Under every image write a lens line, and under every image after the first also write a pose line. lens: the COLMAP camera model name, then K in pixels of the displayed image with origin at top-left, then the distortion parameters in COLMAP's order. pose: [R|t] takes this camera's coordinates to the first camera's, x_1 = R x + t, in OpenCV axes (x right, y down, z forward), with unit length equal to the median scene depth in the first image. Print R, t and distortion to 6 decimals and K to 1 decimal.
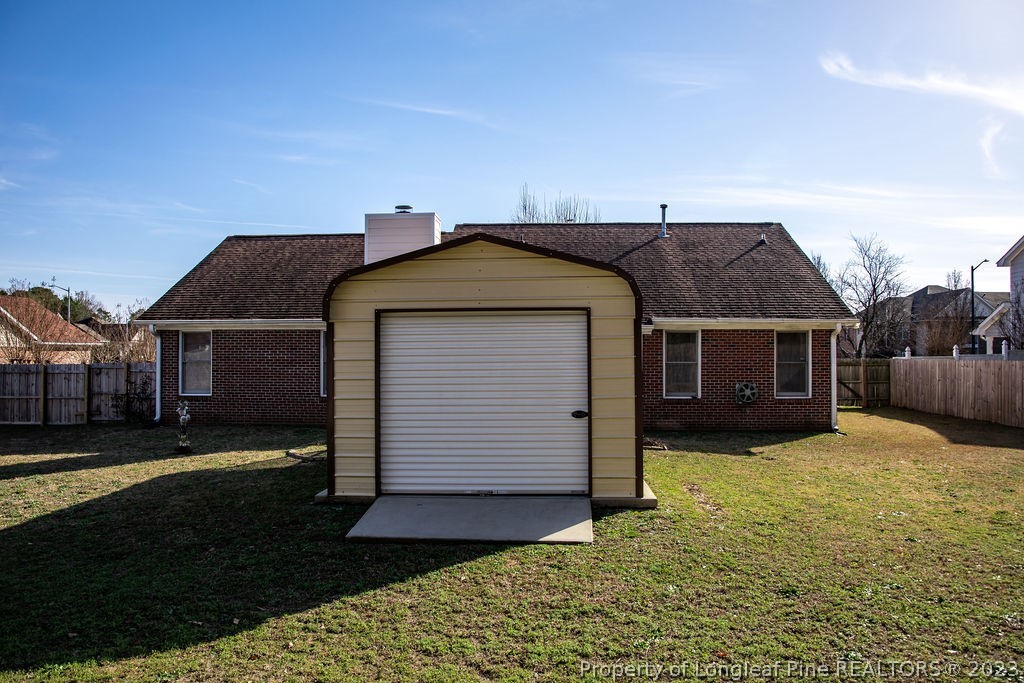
lens RADIAL K [[717.9, 0, 515.1], [0, 717.9, 322.3], [0, 0, 1]] dist [-0.140475, 0.113966]
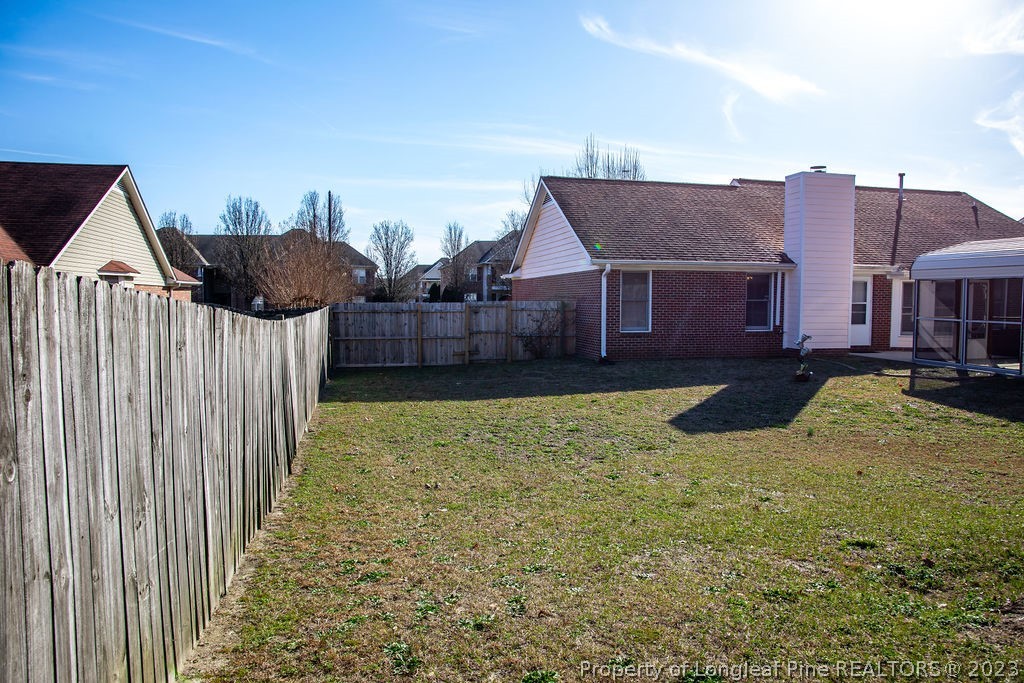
lens RADIAL K [[697.5, 0, 512.0], [0, 697.5, 341.5], [0, 0, 1]] dist [-0.110158, 0.079430]
pose [[0.960619, -0.014875, 0.277469, -0.828264], [-0.017770, 0.993233, 0.114771, 0.001422], [-0.277299, -0.115182, 0.953855, 0.042756]]
